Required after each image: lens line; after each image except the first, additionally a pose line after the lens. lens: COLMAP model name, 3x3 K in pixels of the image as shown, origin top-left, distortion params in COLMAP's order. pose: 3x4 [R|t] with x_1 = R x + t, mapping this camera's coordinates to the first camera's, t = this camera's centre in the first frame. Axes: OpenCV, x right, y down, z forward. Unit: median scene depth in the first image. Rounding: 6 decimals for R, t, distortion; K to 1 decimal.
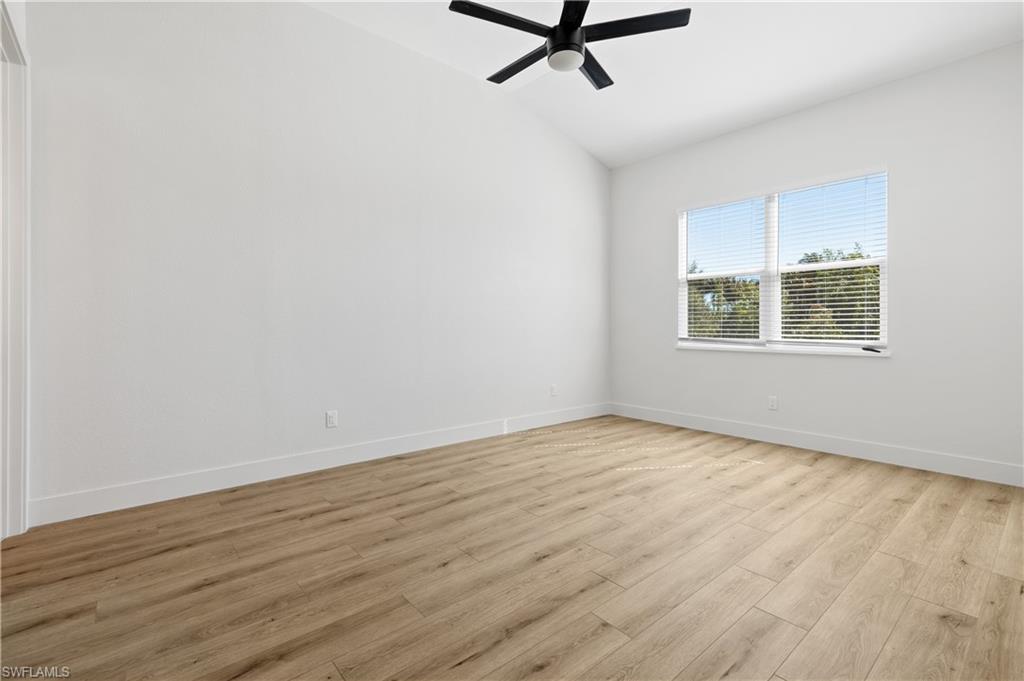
lens RADIAL K [[466.3, 0, 521.1], [0, 466.3, 332.4], [0, 0, 1]] dist [-0.000913, 0.000220]
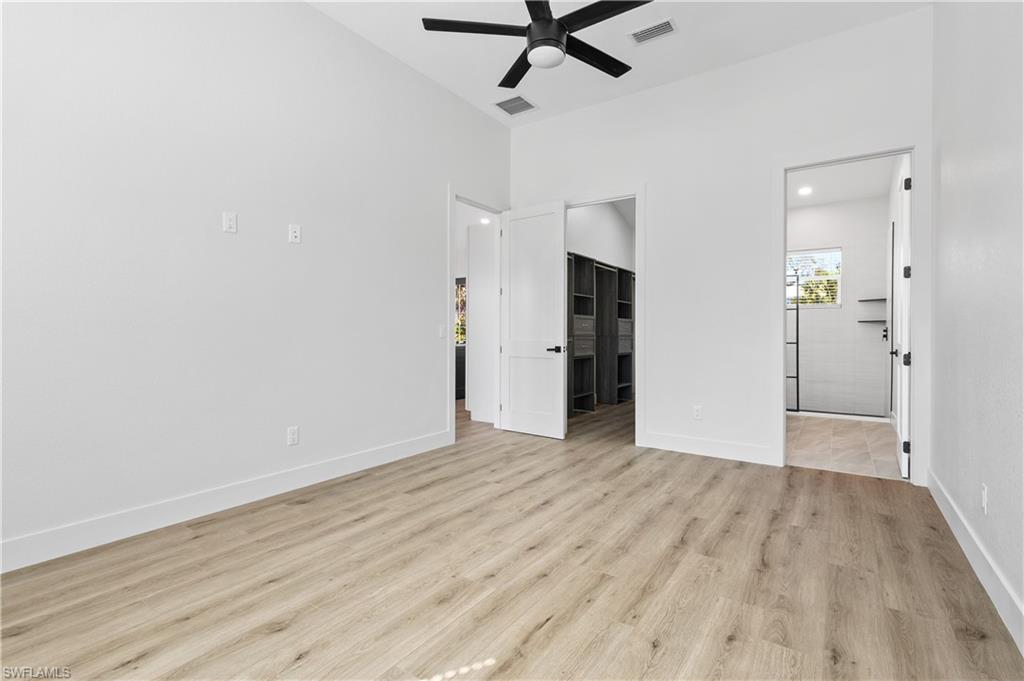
lens RADIAL K [[466.3, 0, 521.1], [0, 466.3, 332.4], [0, 0, 1]] dist [-0.000913, 0.000220]
pose [[-0.964058, -0.002821, -0.265676, 0.397877], [-0.006319, 0.999904, 0.012312, -0.027970], [0.265616, 0.013549, -0.963984, 1.907340]]
